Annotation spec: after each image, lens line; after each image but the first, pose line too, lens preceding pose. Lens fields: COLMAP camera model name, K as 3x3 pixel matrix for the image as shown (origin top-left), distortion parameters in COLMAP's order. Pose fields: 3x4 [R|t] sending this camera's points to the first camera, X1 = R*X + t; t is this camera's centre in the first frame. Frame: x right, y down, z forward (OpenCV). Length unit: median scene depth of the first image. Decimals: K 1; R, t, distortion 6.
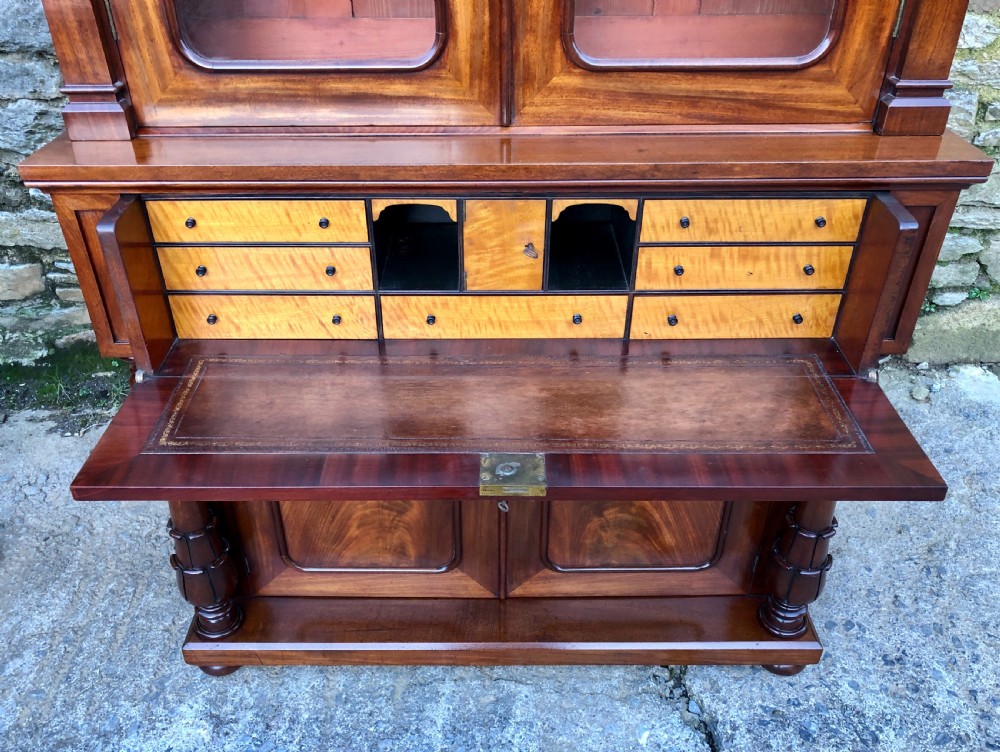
lens RADIAL K [[844.7, 0, 486.6], [0, 844.7, 376.4], [0, 0, 1]] dist [0.008402, 0.005449]
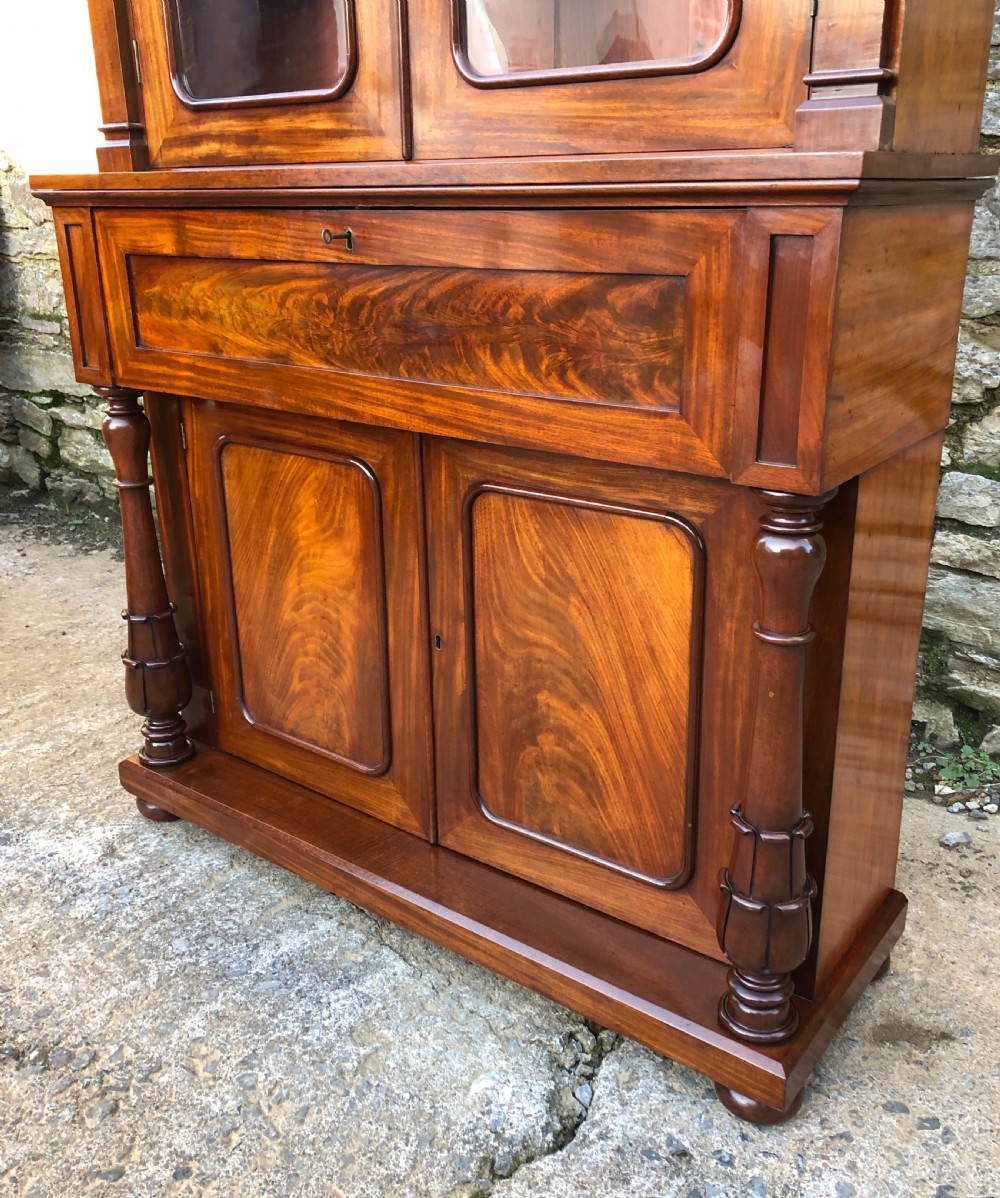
lens RADIAL K [[1120.9, 0, 509.6], [0, 1120.9, 564.6], [0, 0, 1]] dist [0.019826, 0.000000]
pose [[0.801382, 0.186259, -0.568415, 0.619624], [-0.328670, 0.931088, -0.158276, 0.179073], [0.499764, 0.313660, 0.807375, 0.175103]]
